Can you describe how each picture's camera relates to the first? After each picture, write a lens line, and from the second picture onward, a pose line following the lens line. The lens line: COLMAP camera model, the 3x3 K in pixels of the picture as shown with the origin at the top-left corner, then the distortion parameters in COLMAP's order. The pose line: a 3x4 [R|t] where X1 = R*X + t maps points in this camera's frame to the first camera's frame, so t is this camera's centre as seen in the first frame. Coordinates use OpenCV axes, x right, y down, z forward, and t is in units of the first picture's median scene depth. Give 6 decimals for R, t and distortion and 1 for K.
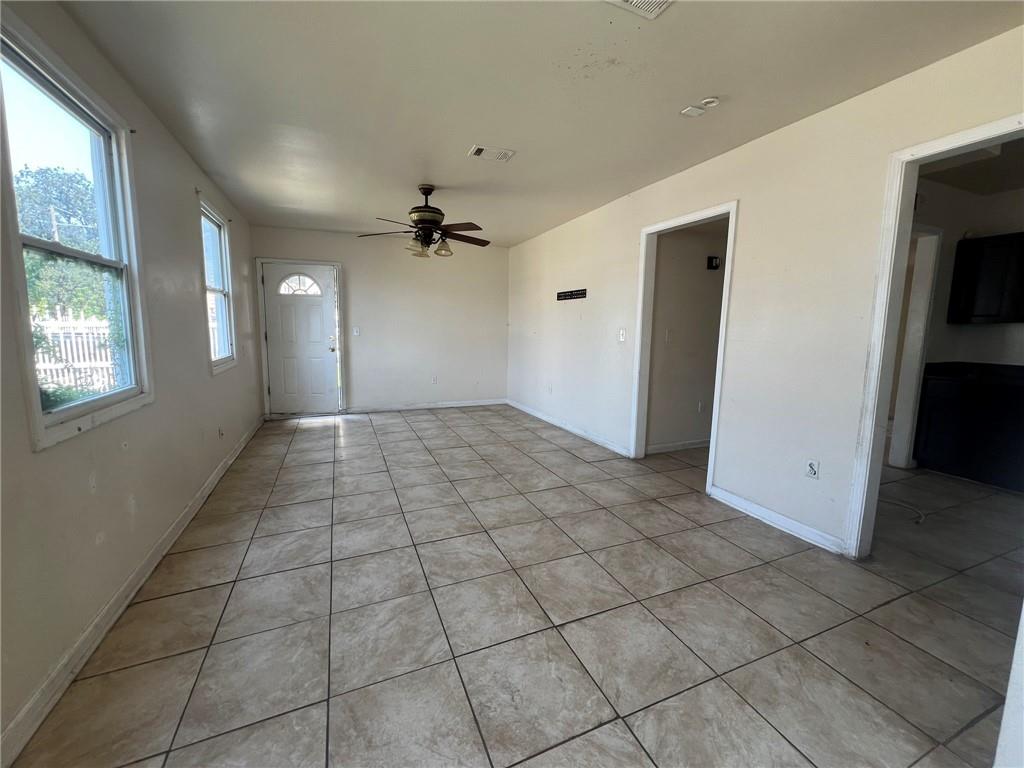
lens RADIAL K [[411.8, 0, 511.3], [0, 411.8, 379.4], [0, 0, 1]] dist [-0.000008, 0.000004]
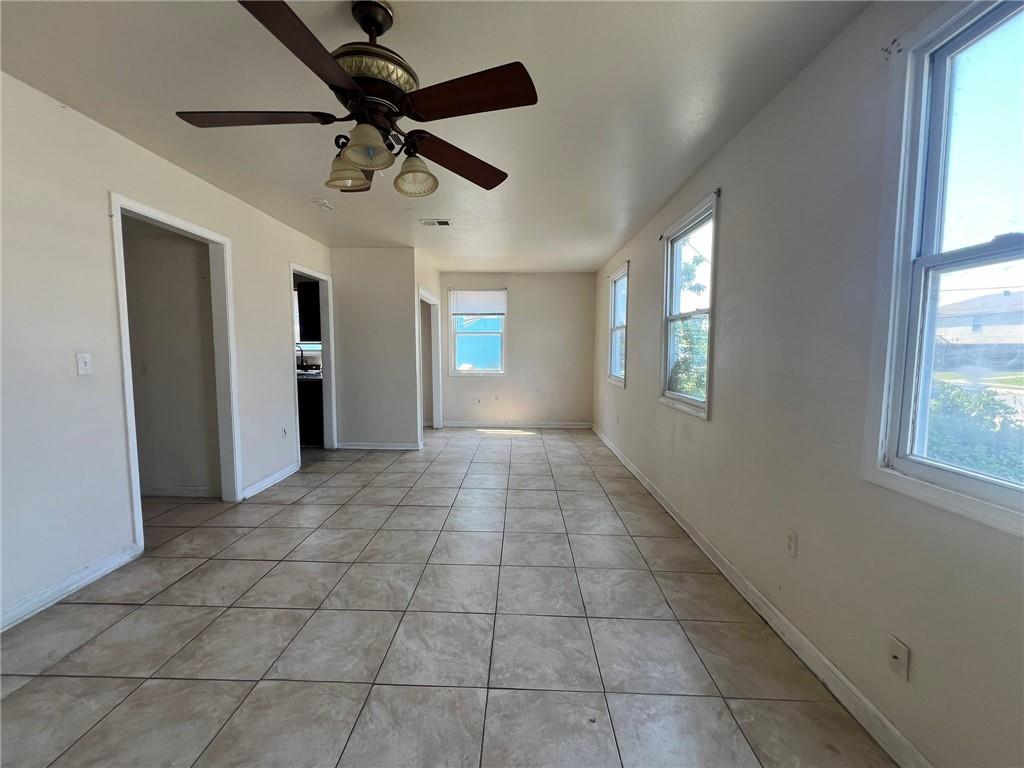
lens RADIAL K [[412.7, 0, 508.5], [0, 412.7, 381.5], [0, 0, 1]] dist [0.001825, 0.000102]
pose [[-0.909800, -0.049983, 0.412026, -0.609254], [0.037072, 0.978968, 0.200617, -0.225850], [-0.413387, 0.197796, -0.888813, 1.646011]]
